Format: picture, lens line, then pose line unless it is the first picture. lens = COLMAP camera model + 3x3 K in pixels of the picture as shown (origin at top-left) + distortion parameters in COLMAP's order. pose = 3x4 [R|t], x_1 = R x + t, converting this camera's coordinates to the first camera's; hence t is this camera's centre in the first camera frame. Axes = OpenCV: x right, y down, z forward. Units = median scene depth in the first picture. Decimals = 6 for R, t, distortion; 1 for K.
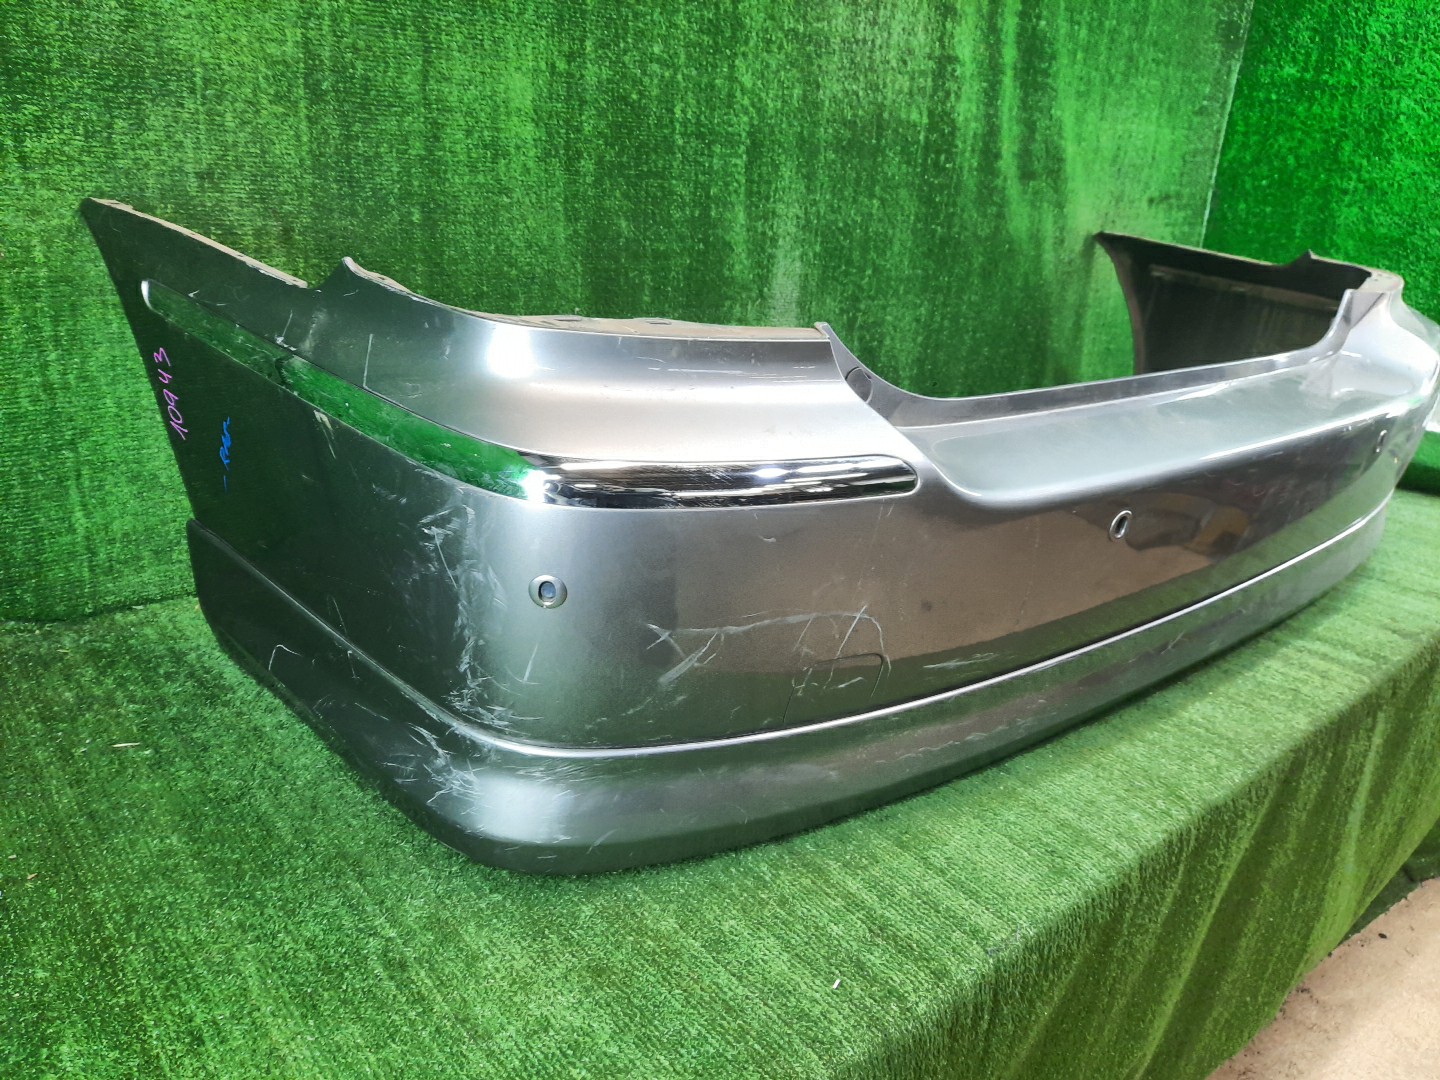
lens RADIAL K [[1058.0, 0, 746.2], [0, 1058.0, 544.0], [0, 0, 1]] dist [0.020234, -0.027383]
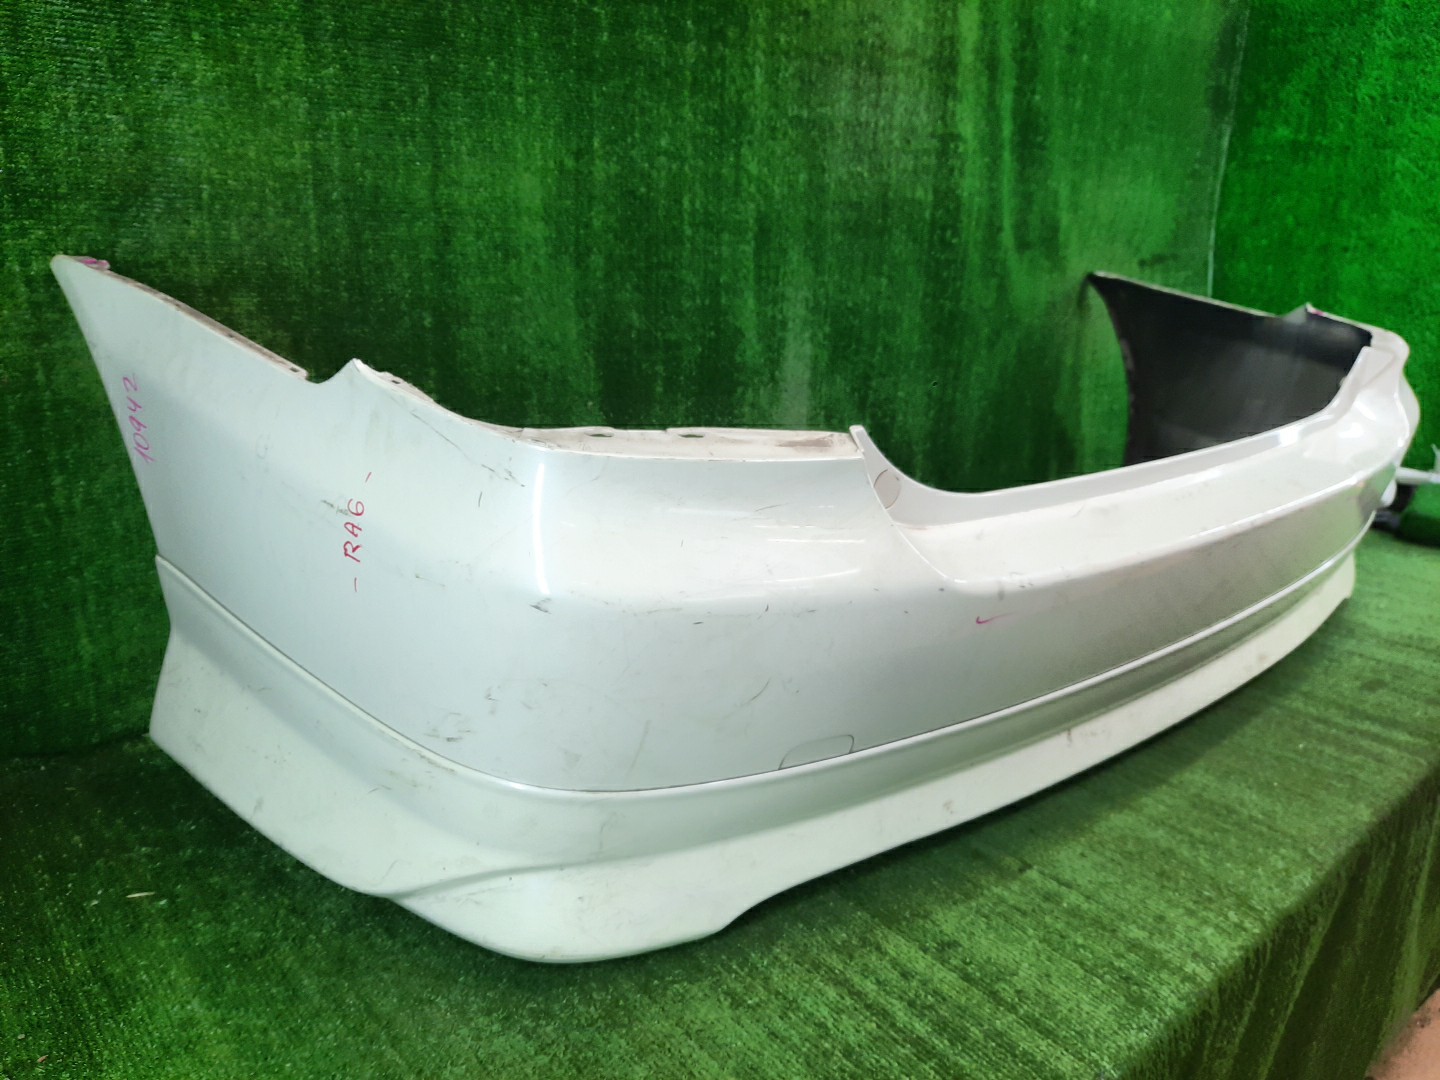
lens RADIAL K [[1058.0, 0, 748.1], [0, 1058.0, 546.0], [0, 0, 1]] dist [0.020234, -0.027383]
pose [[0.999348, -0.035315, 0.007573, -0.027808], [0.035644, 0.998170, -0.048845, -0.039759], [-0.005835, 0.049083, 0.998778, 0.026871]]
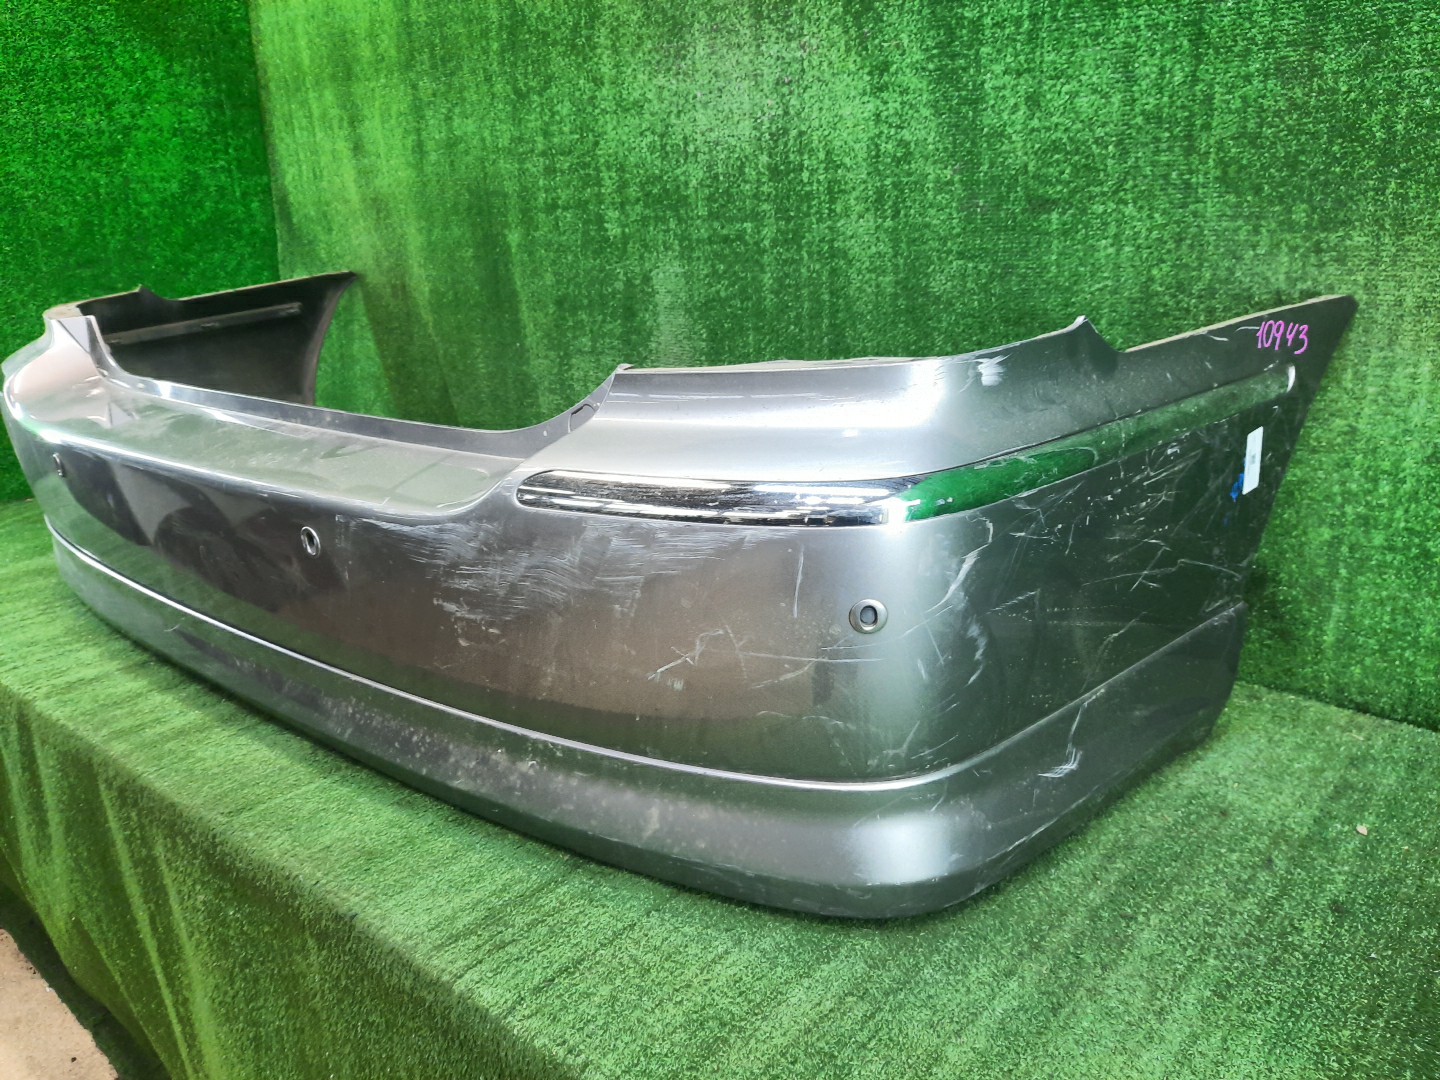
lens RADIAL K [[1058.0, 0, 709.2], [0, 1058.0, 554.3], [0, 0, 1]] dist [0.020234, -0.027383]
pose [[0.148102, 0.218727, -0.964481, 1.361485], [-0.314193, 0.935118, 0.163822, -0.296268], [0.937736, 0.278771, 0.207215, 1.126750]]
